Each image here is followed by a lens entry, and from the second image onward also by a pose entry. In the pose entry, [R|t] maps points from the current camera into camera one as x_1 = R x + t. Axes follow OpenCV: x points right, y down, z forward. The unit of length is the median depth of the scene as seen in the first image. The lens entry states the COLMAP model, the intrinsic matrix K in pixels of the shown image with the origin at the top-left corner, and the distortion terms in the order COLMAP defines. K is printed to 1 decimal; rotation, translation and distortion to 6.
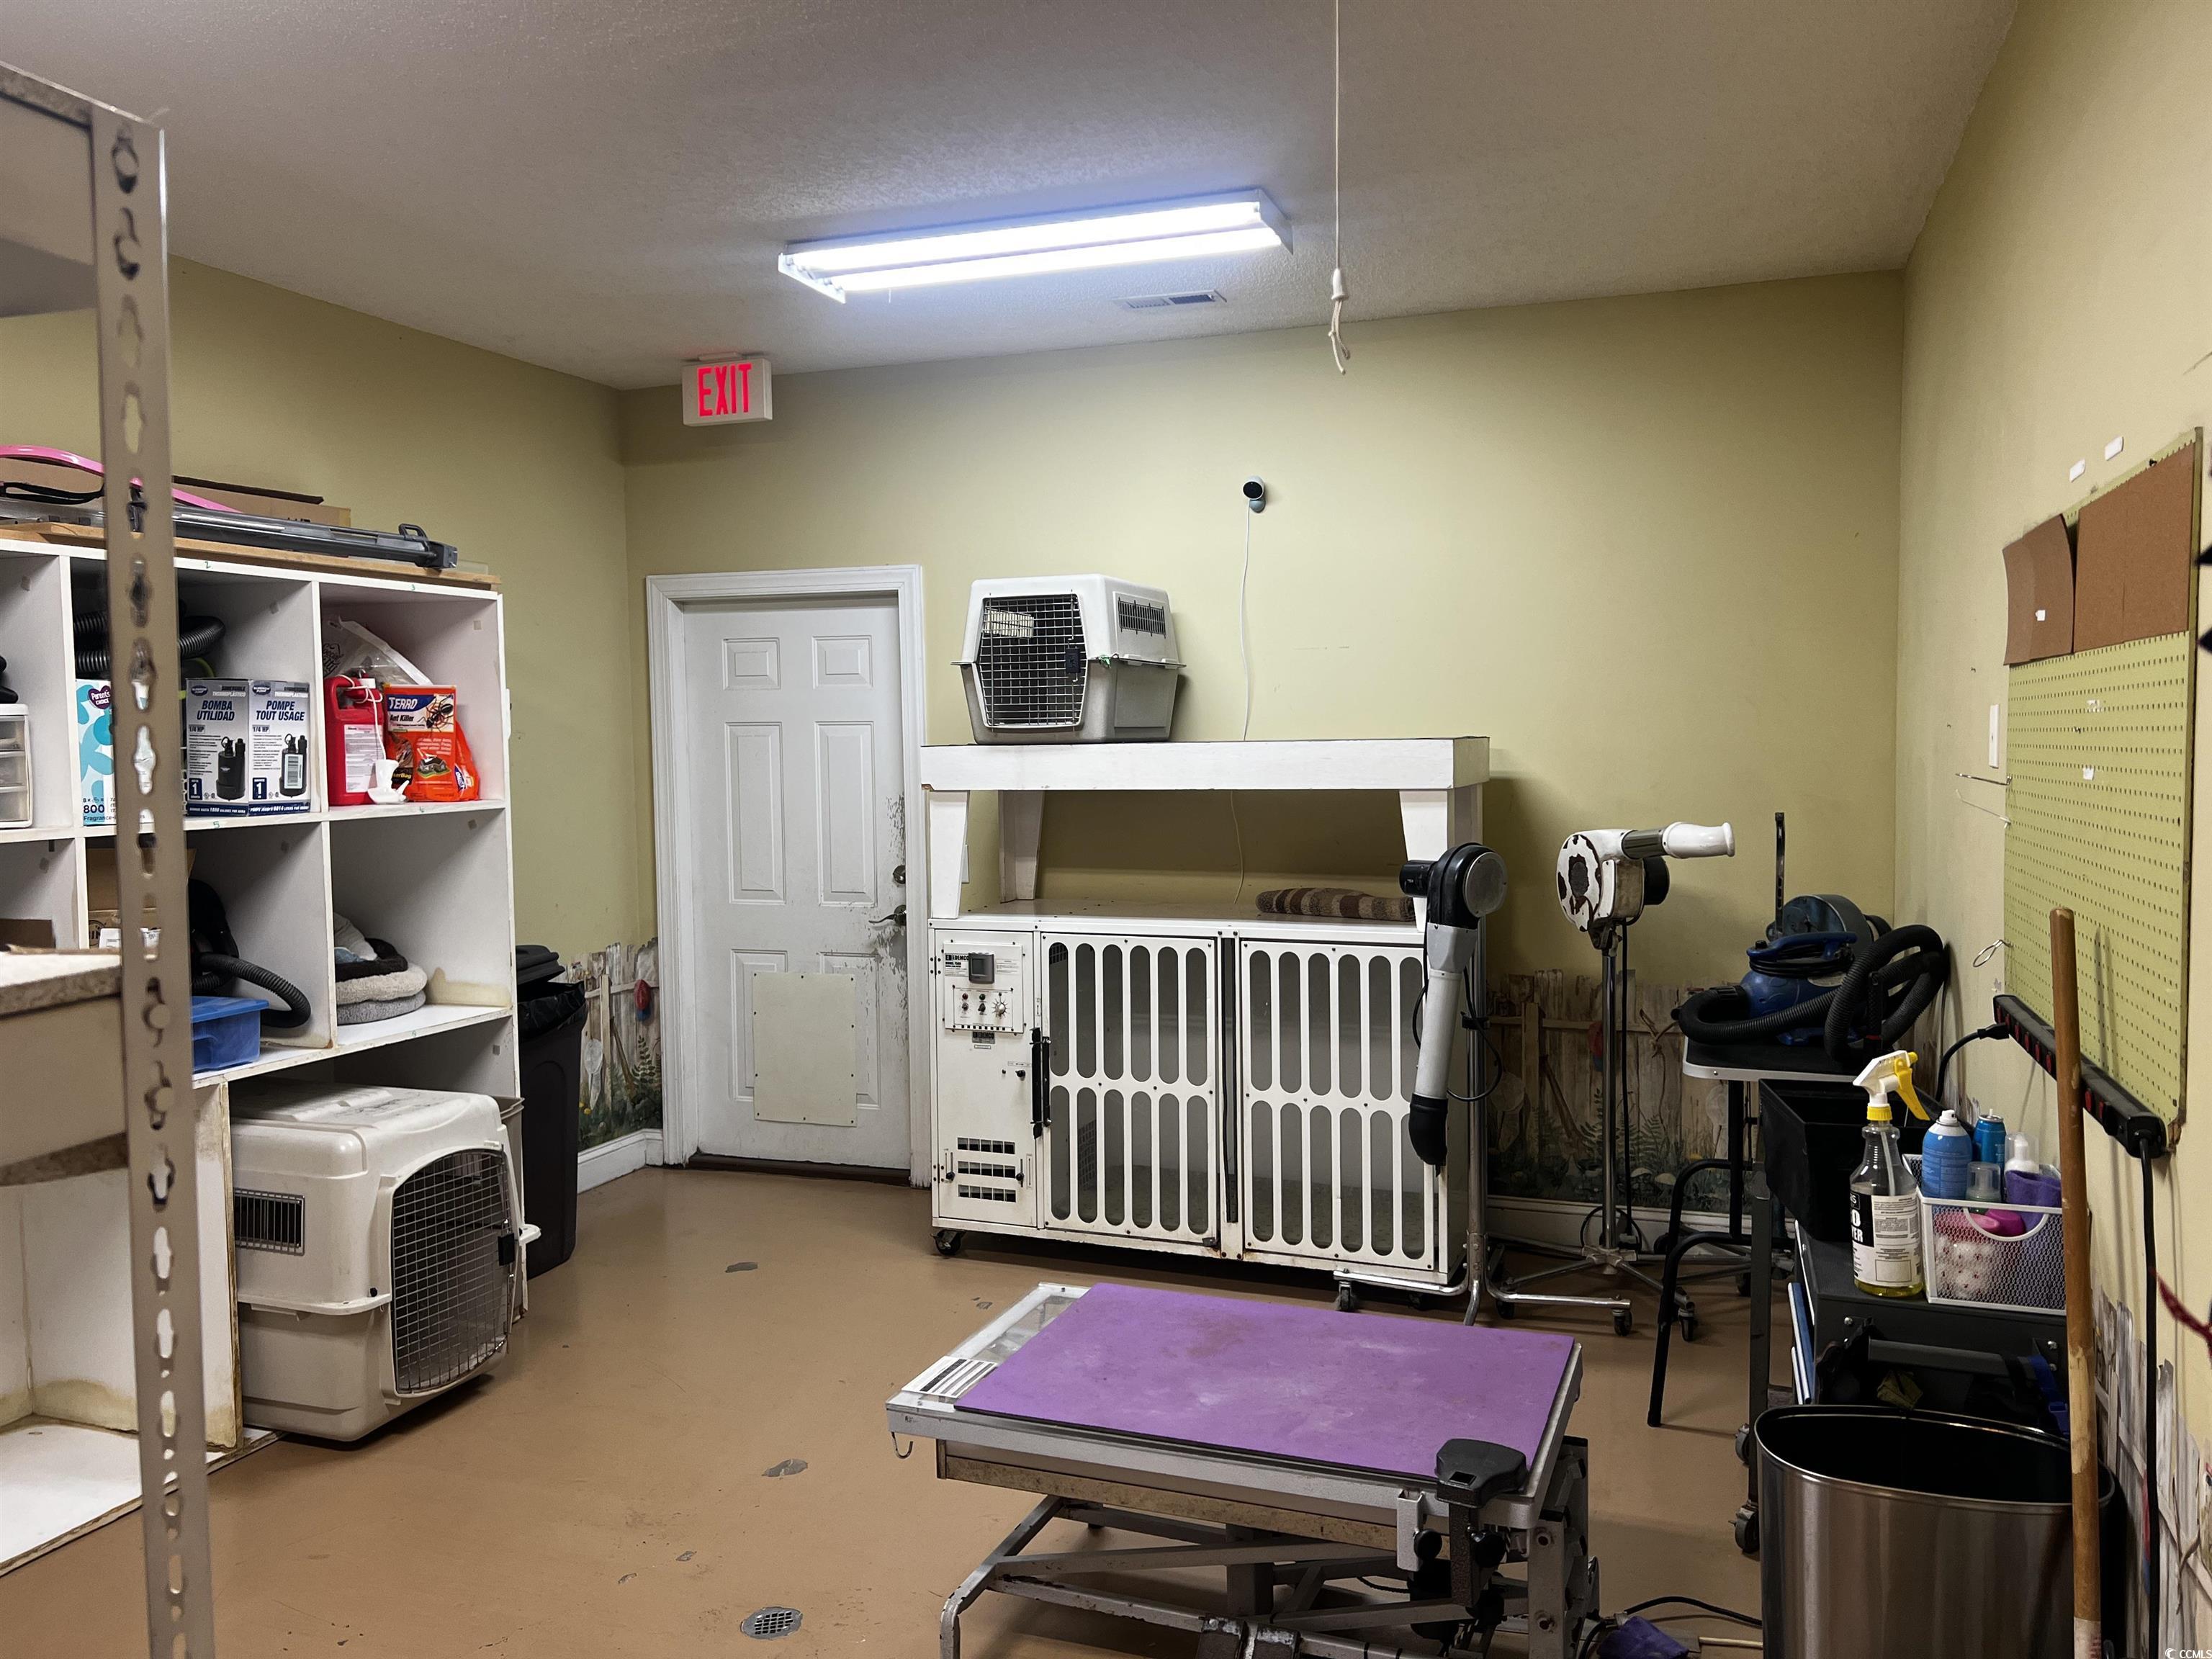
lens RADIAL K [[1593.5, 0, 1140.5], [0, 1593.5, 797.9], [0, 0, 1]] dist [0.076831, -0.000410]
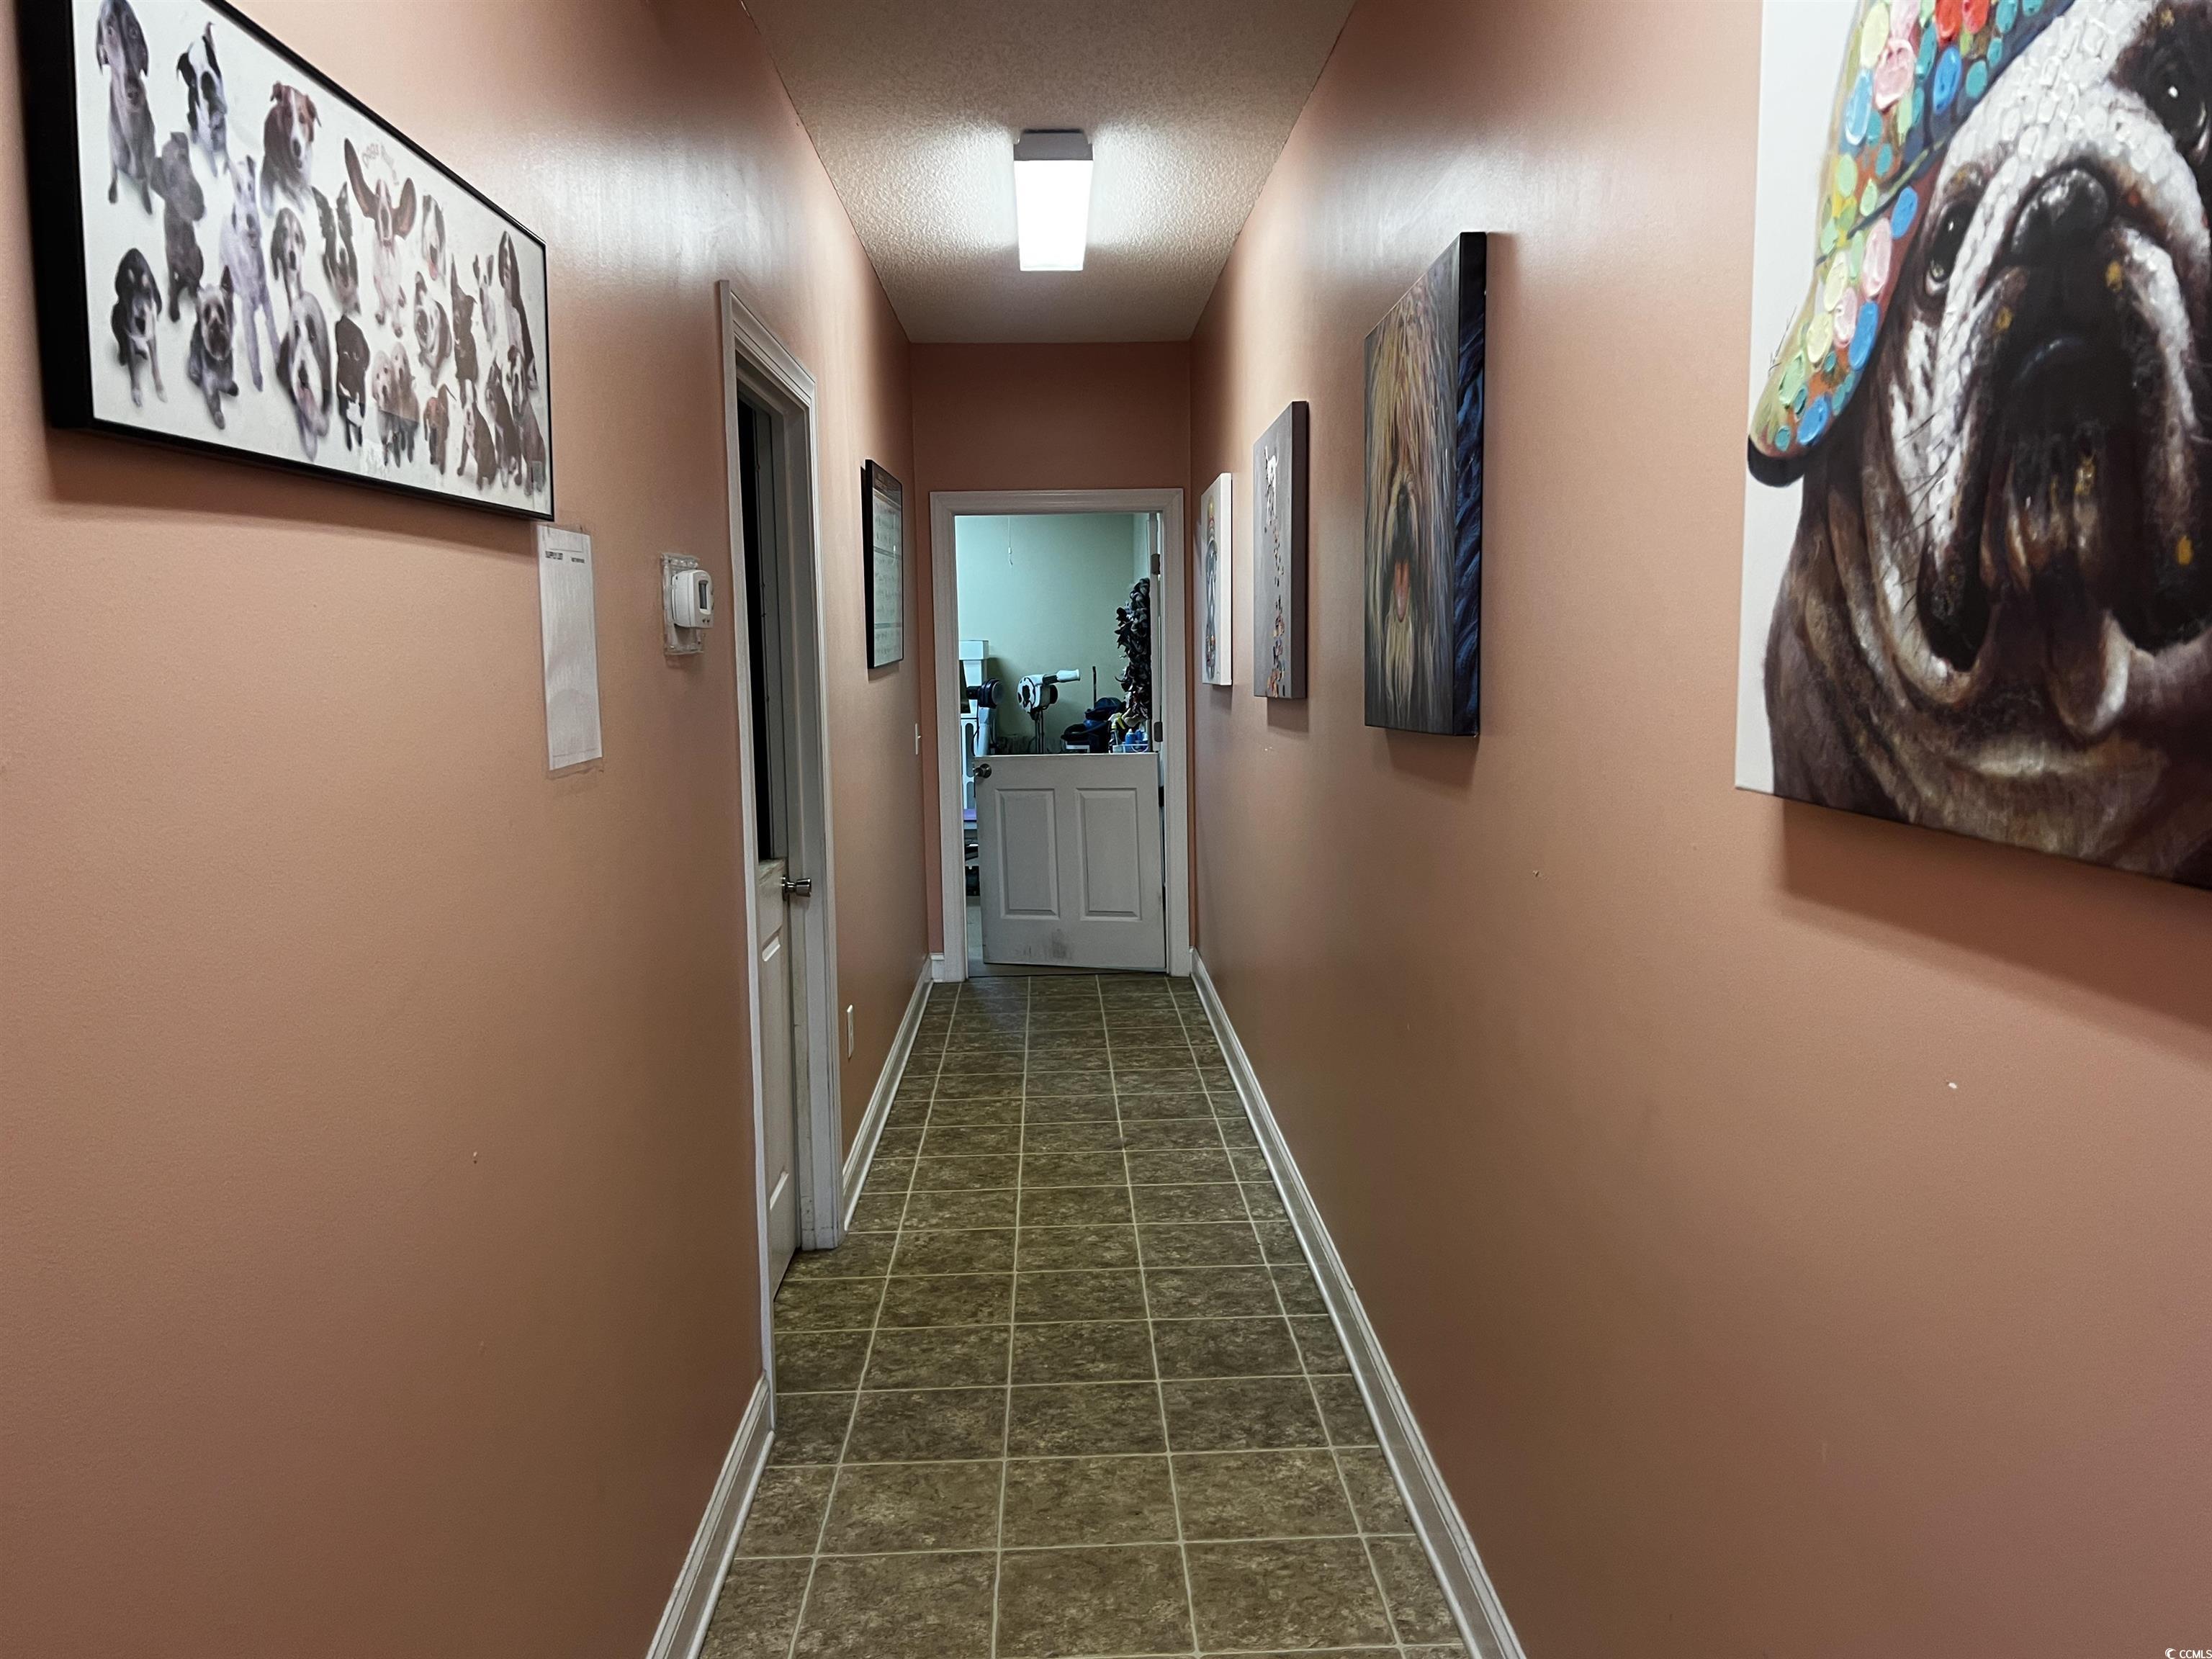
lens RADIAL K [[1648.5, 0, 1076.7], [0, 1648.5, 823.4], [0, 0, 1]] dist [0.008379, -0.001101]
pose [[0.936946, -0.040289, 0.347145, -0.627407], [0.020690, 0.997985, 0.059982, 0.105154], [-0.348862, -0.049017, 0.935891, -1.656968]]
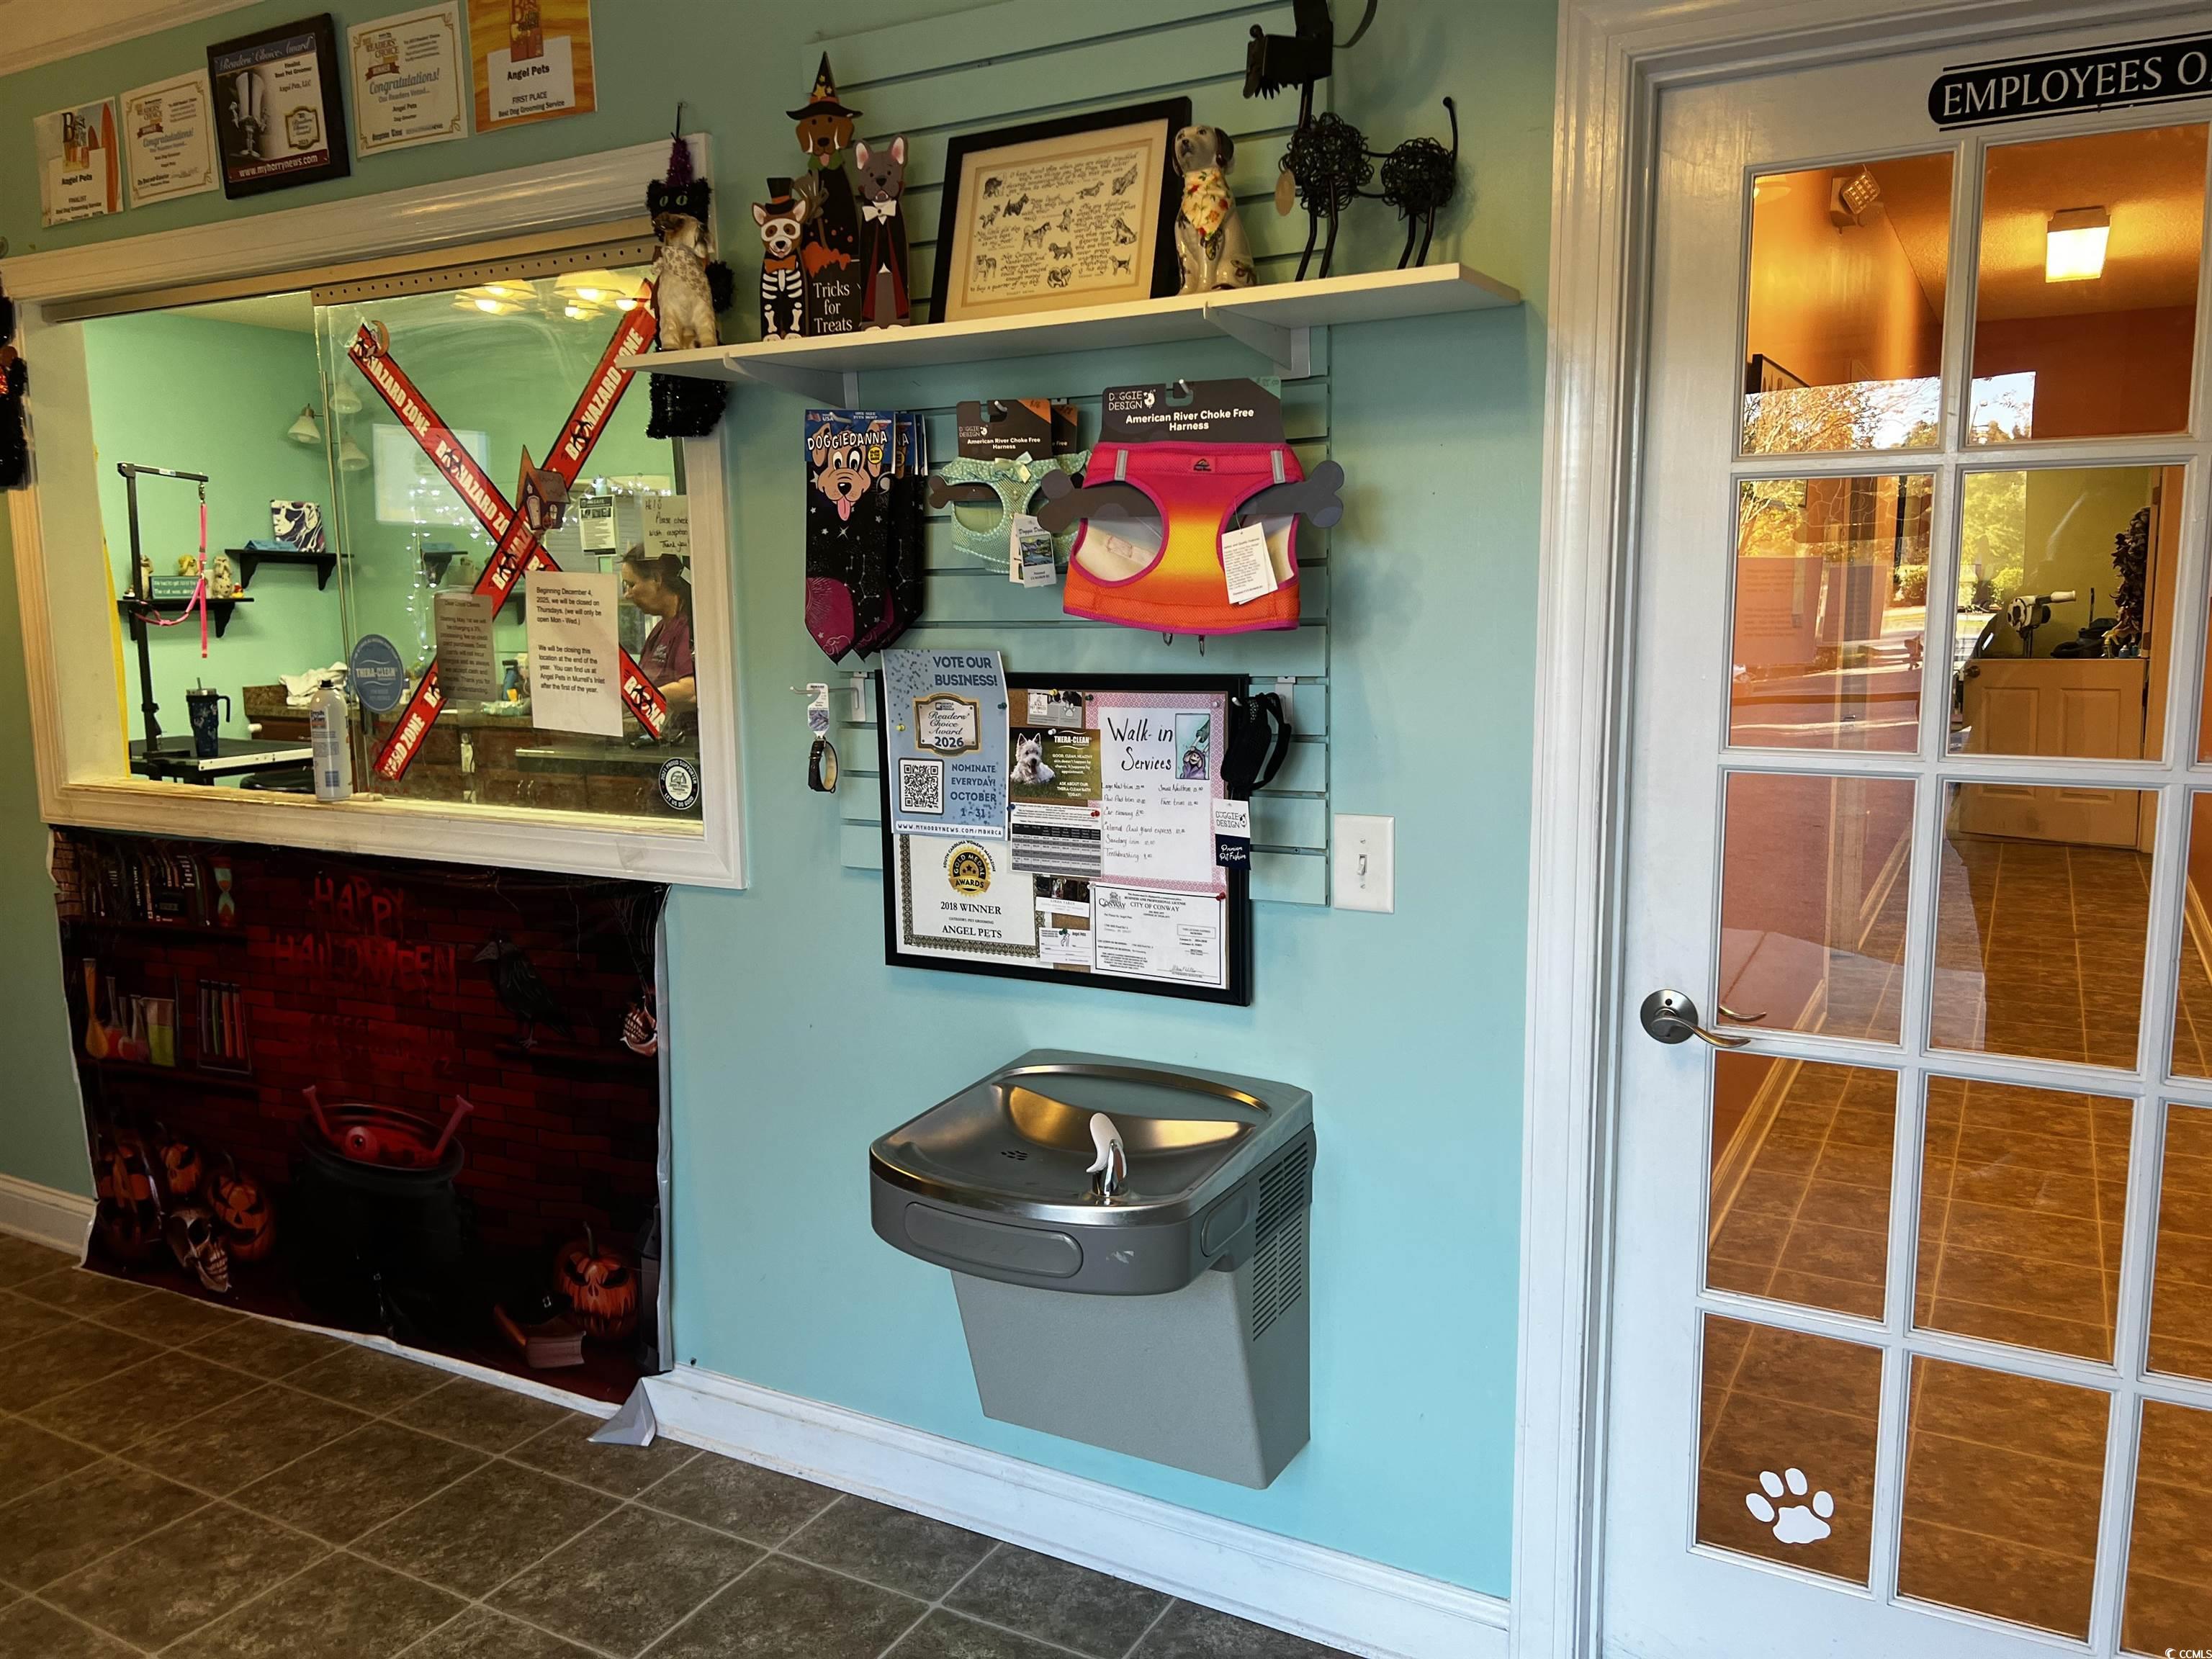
lens RADIAL K [[1648.5, 0, 1076.7], [0, 1648.5, 823.4], [0, 0, 1]] dist [0.008379, -0.001101]
pose [[0.983180, 0.022982, -0.181189, -0.824246], [-0.004512, 0.994805, 0.101696, 0.132508], [0.182585, -0.099168, 0.978176, -2.207384]]
